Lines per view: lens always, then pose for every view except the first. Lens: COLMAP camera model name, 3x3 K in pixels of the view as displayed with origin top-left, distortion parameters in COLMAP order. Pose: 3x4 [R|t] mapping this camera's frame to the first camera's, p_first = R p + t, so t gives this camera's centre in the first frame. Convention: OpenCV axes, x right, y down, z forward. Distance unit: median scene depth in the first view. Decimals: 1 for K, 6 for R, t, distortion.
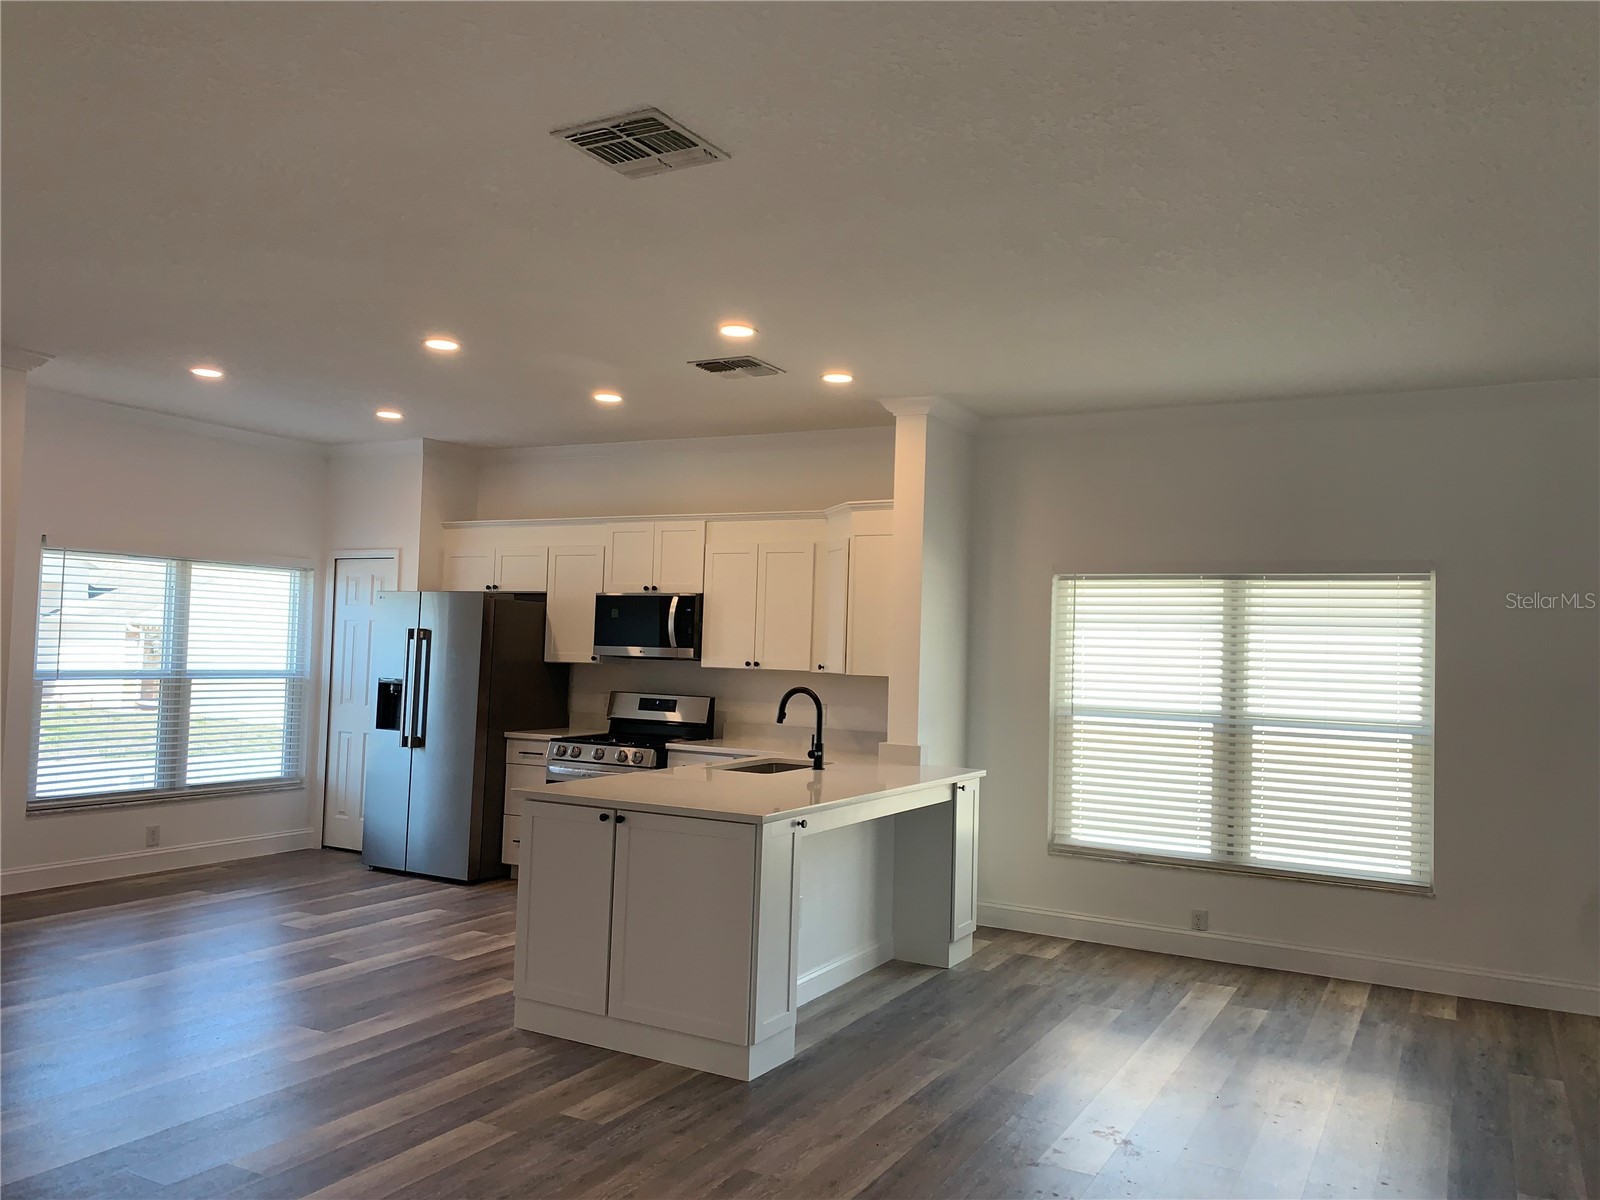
lens RADIAL K [[1212.6, 0, 820.6], [0, 1212.6, 588.0], [0, 0, 1]] dist [0.071599, -0.091801]
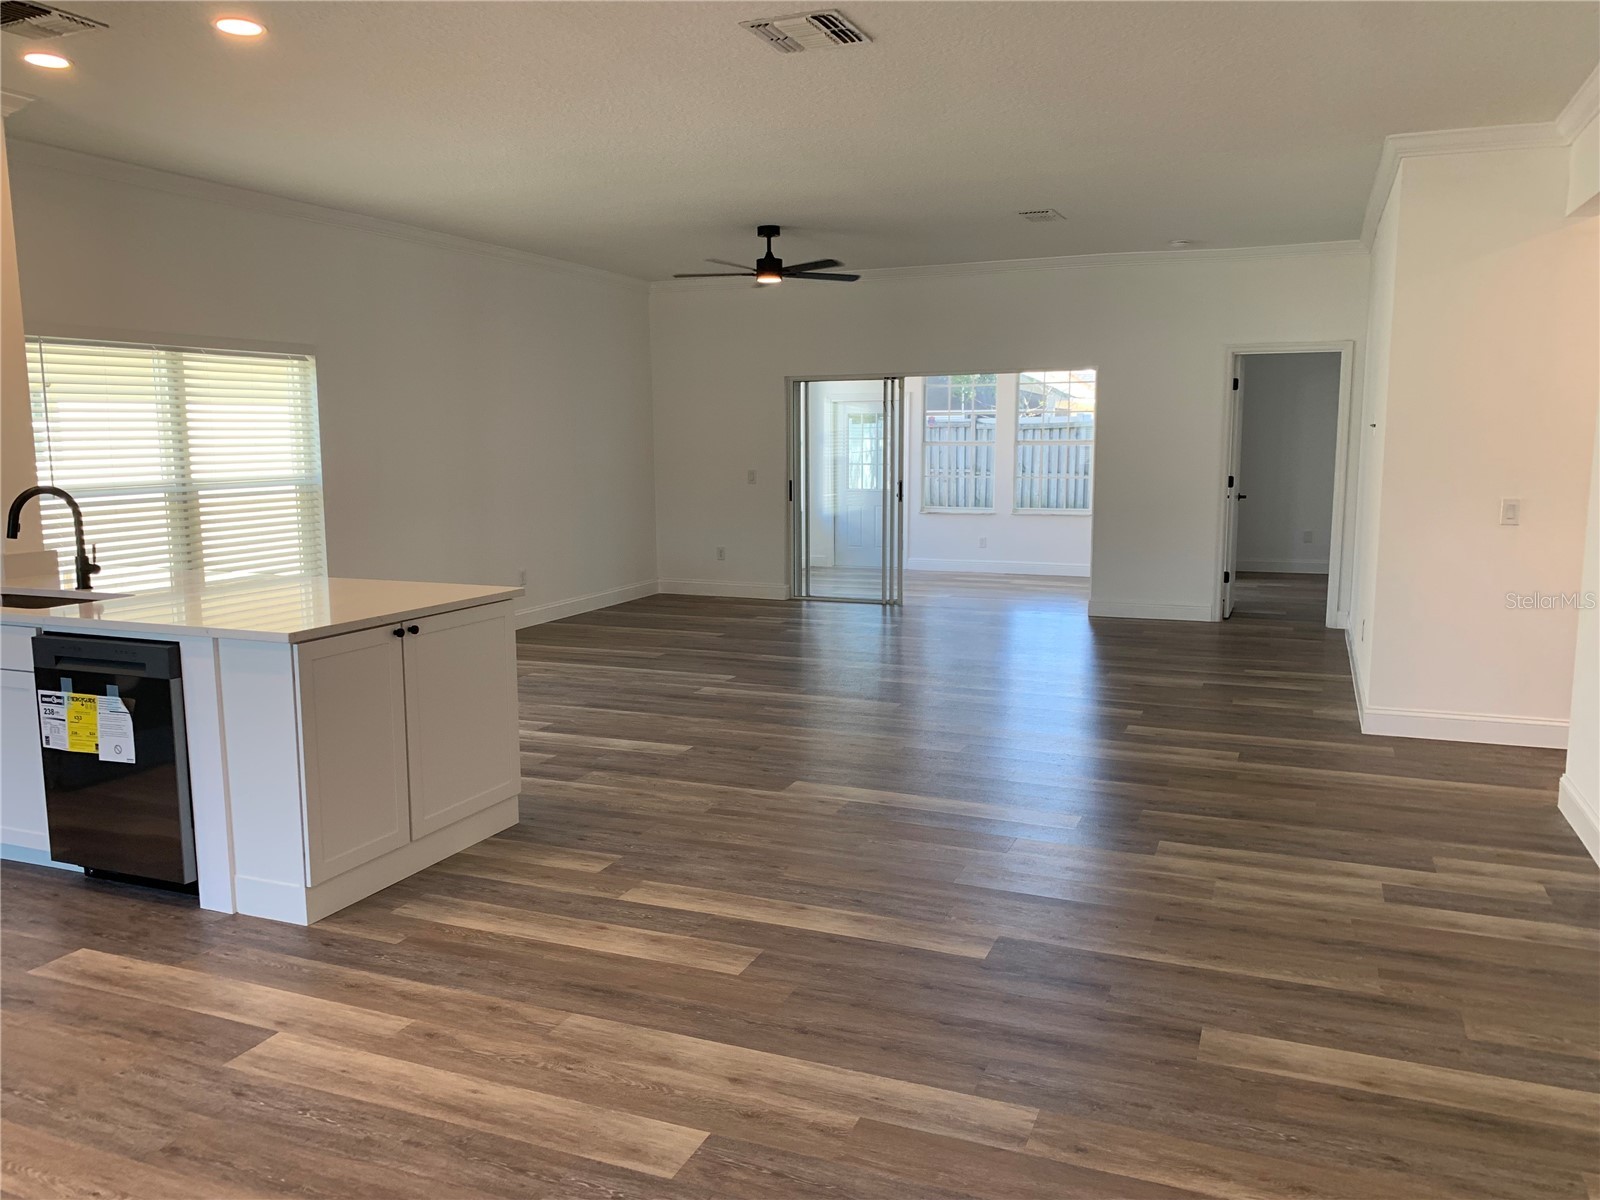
lens RADIAL K [[1210.2, 0, 800.0], [0, 1210.2, 600.0], [0, 0, 1]] dist [0.058340, -0.054246]
pose [[-0.097386, -0.168232, 0.980925, -0.748972], [-0.048013, 0.985257, 0.164208, 0.004905], [-0.994088, -0.031106, -0.104028, 0.569557]]
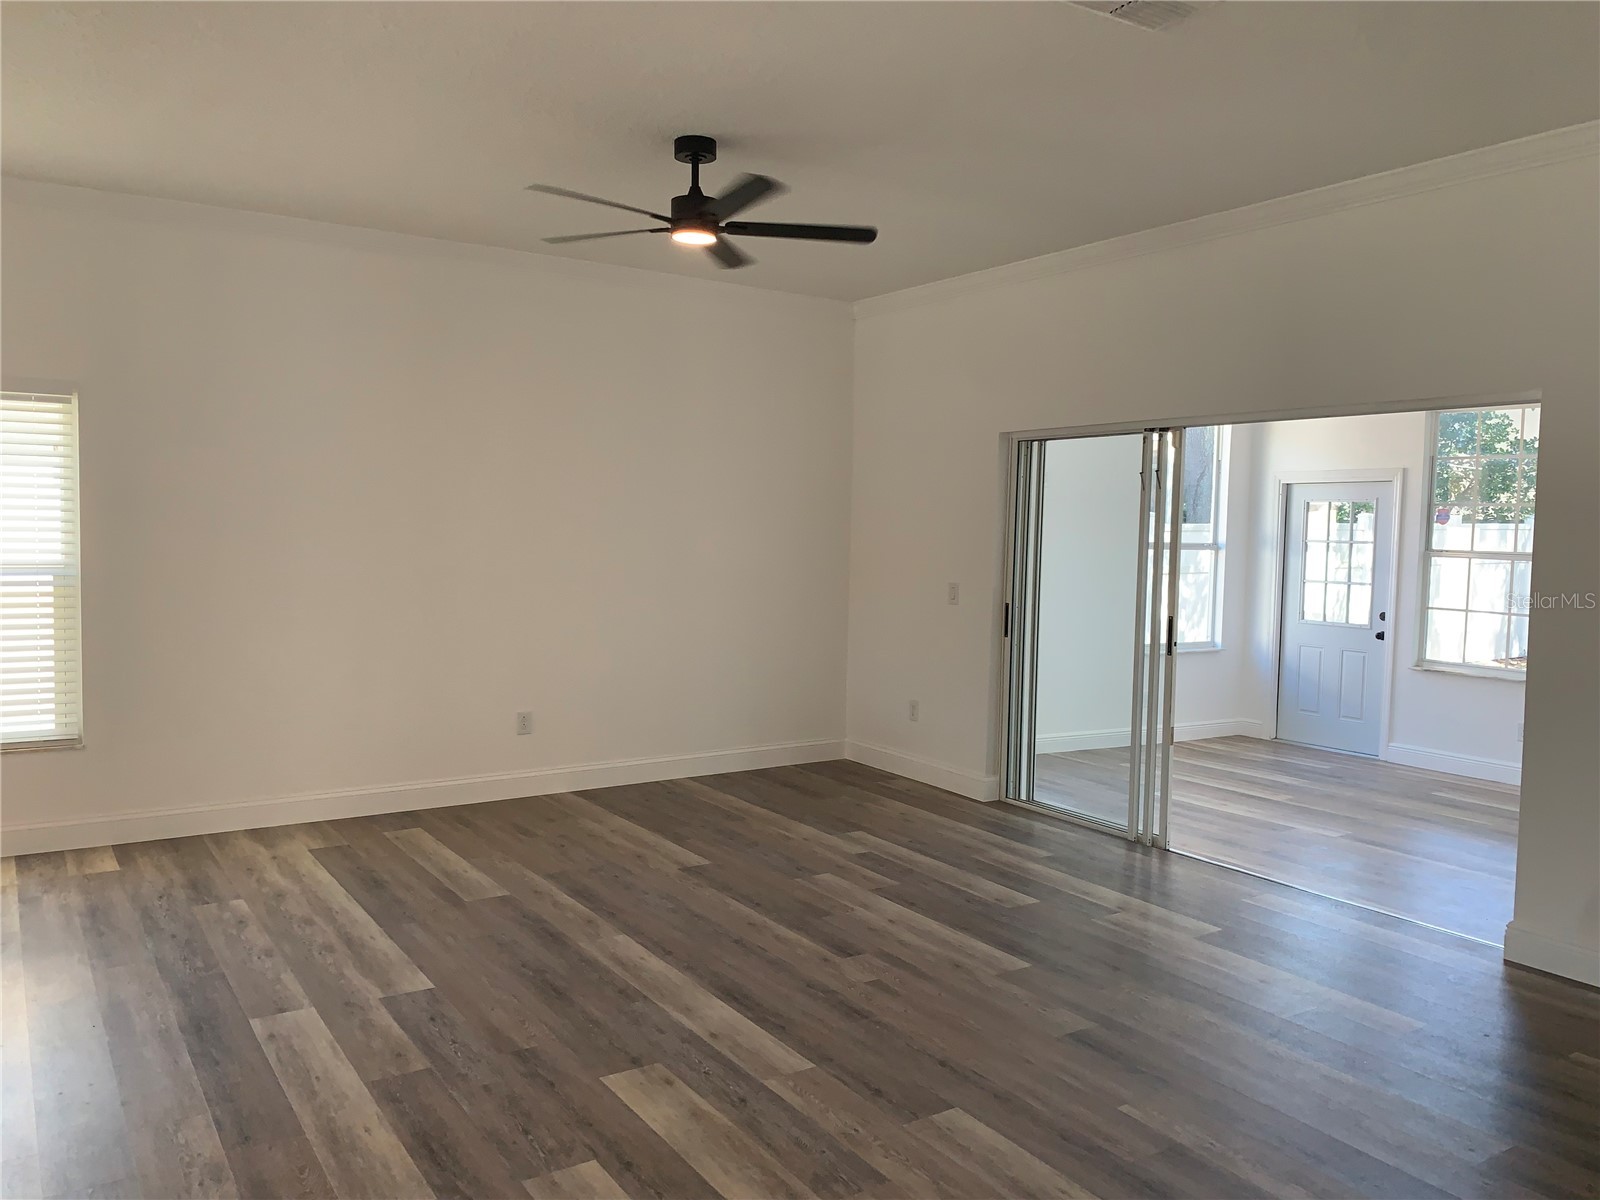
lens RADIAL K [[1223.5, 0, 793.1], [0, 1223.5, 589.9], [0, 0, 1]] dist [0.015927, -0.002969]
pose [[0.480898, -0.070675, 0.873924, -0.042115], [-0.048446, 0.993081, 0.106970, 0.006571], [-0.875437, -0.093779, 0.474146, 0.089358]]
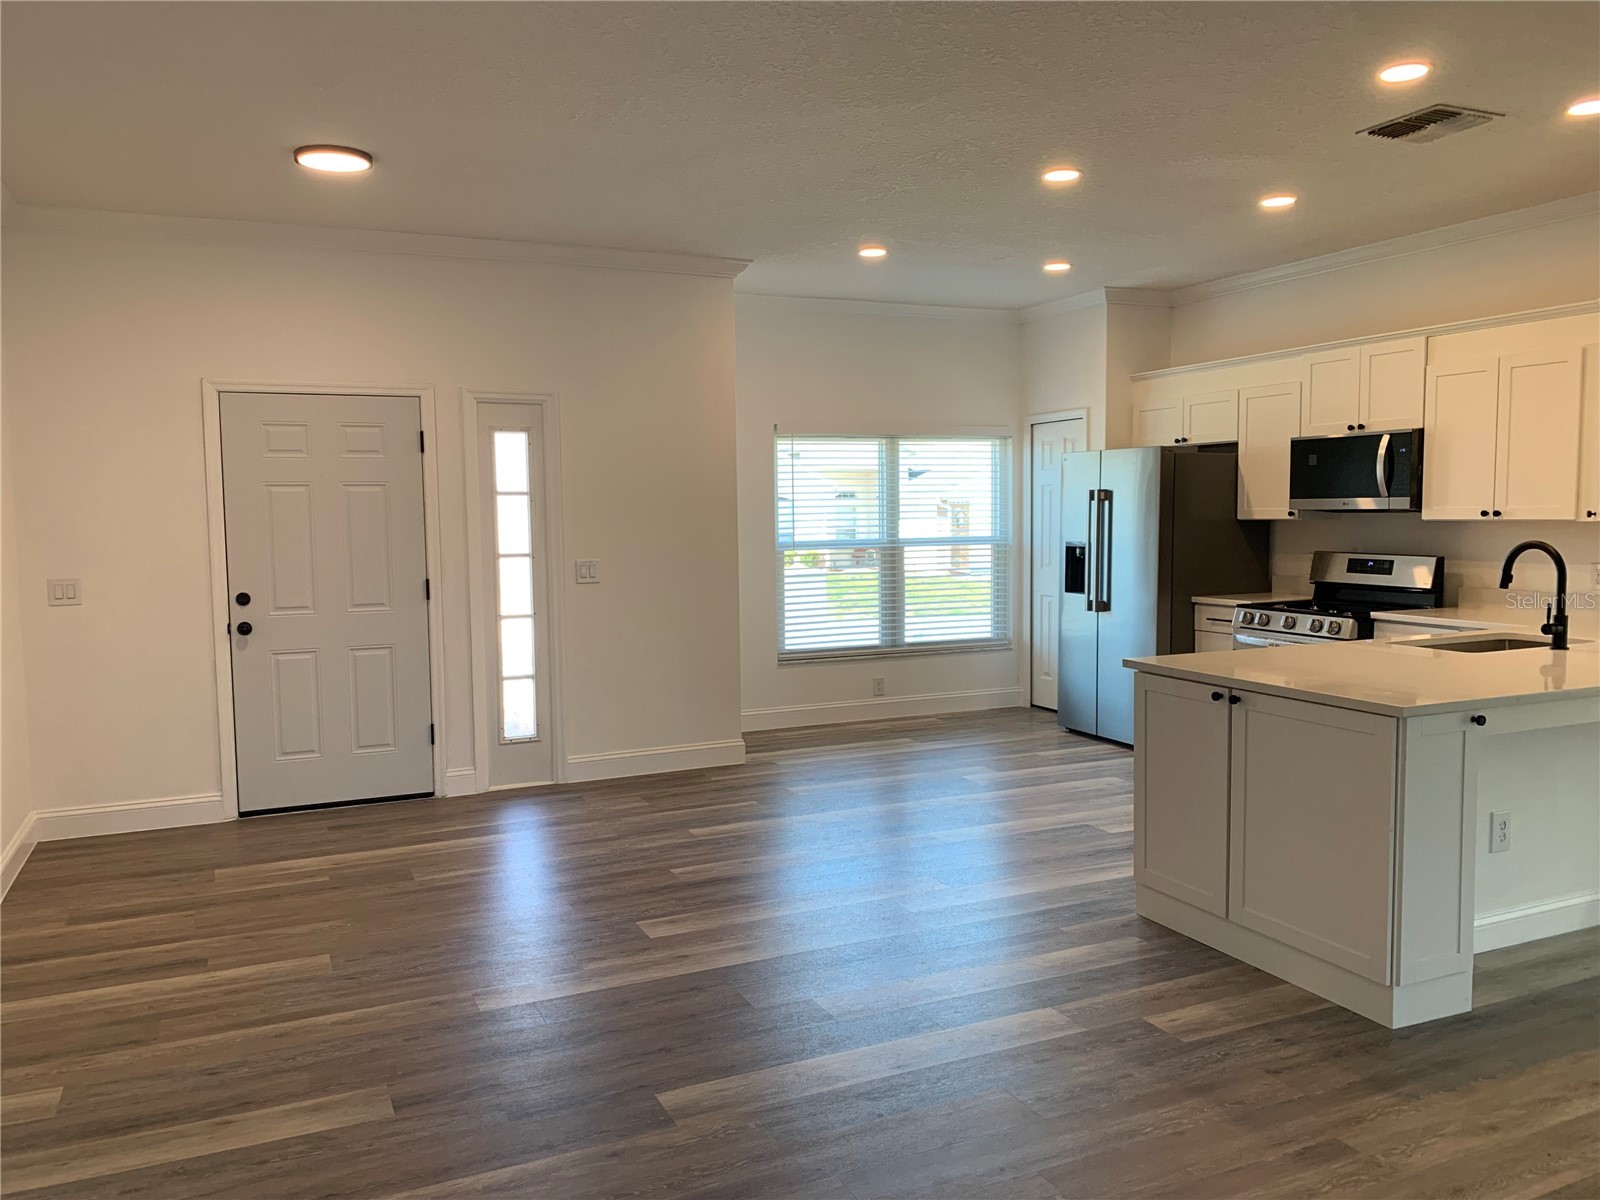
lens RADIAL K [[1216.4, 0, 800.0], [0, 1216.4, 600.0], [0, 0, 1]] dist [0.078820, -0.086203]
pose [[0.798955, 0.005493, -0.601366, 0.077496], [0.067328, 0.992855, 0.098519, 0.010775], [0.597611, -0.119201, 0.792876, 0.103446]]
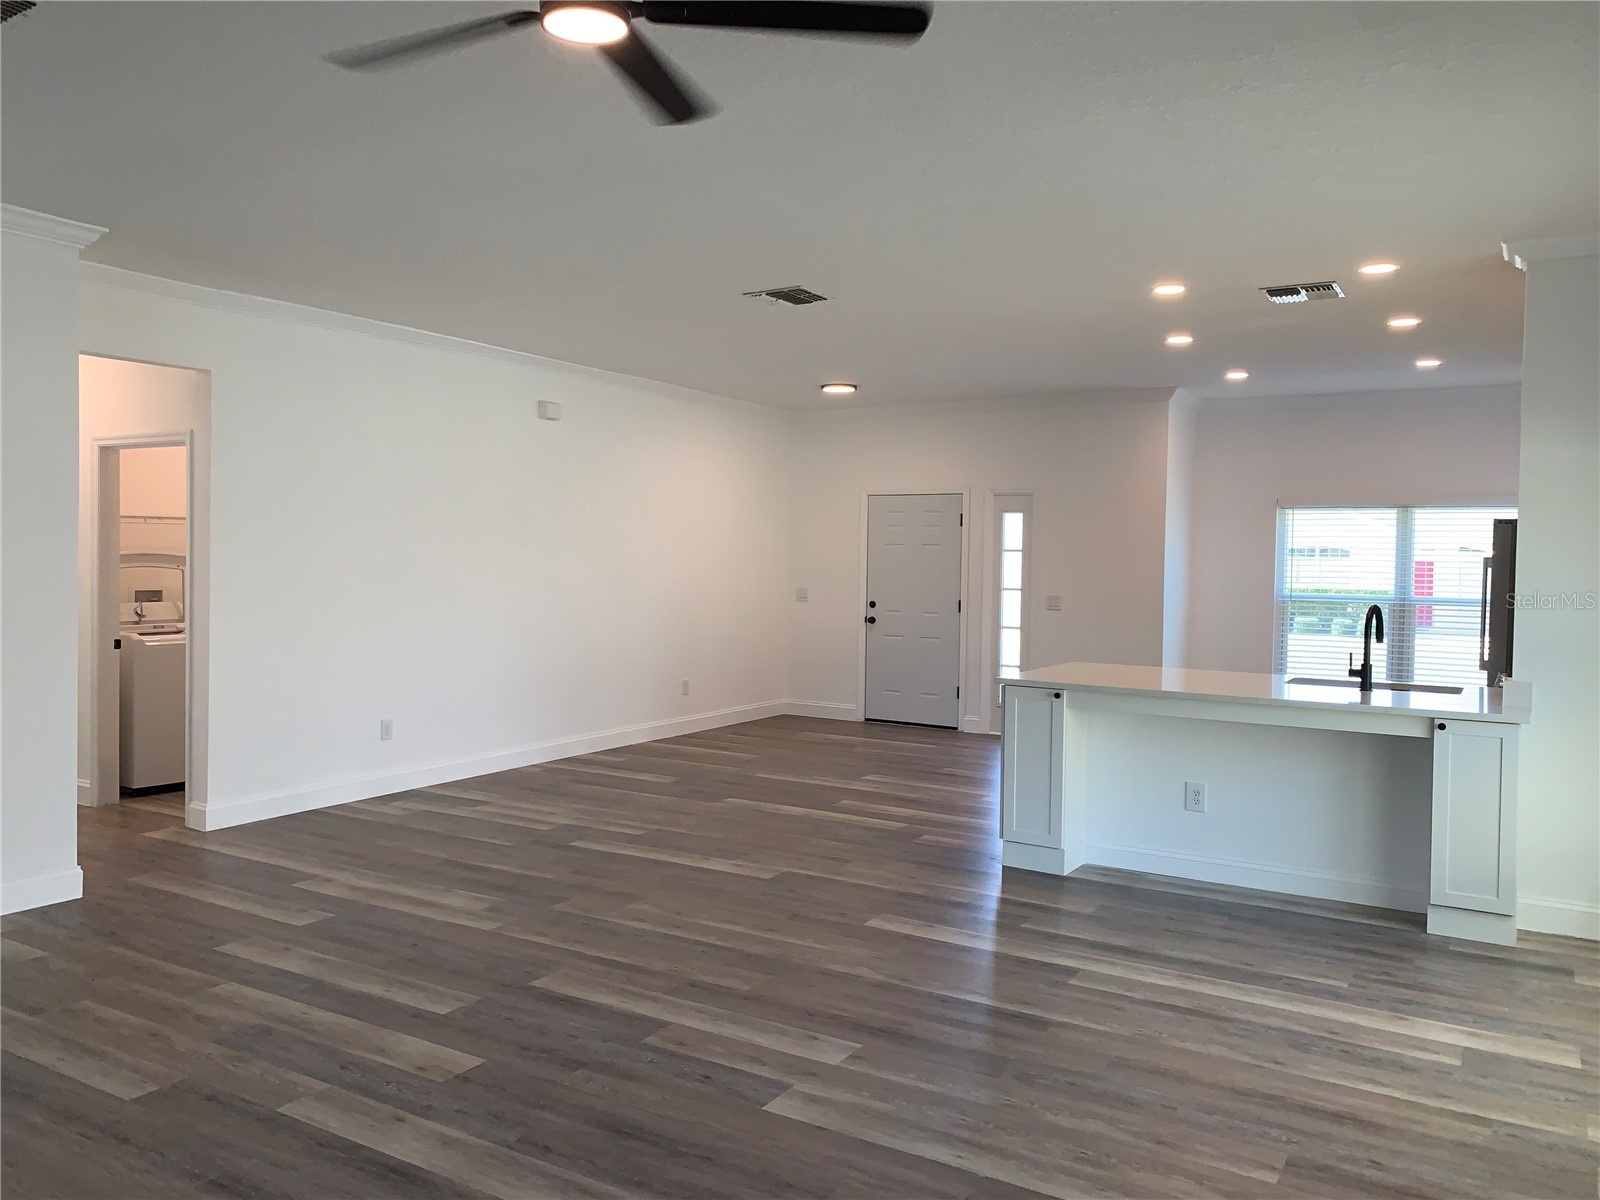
lens RADIAL K [[1223.5, 0, 793.1], [0, 1223.5, 589.9], [0, 0, 1]] dist [0.015927, -0.002969]
pose [[-0.051117, -0.002627, -0.998689, 0.897372], [0.031877, 0.999483, -0.004260, 0.055610], [0.998184, -0.032053, -0.051007, 0.553385]]
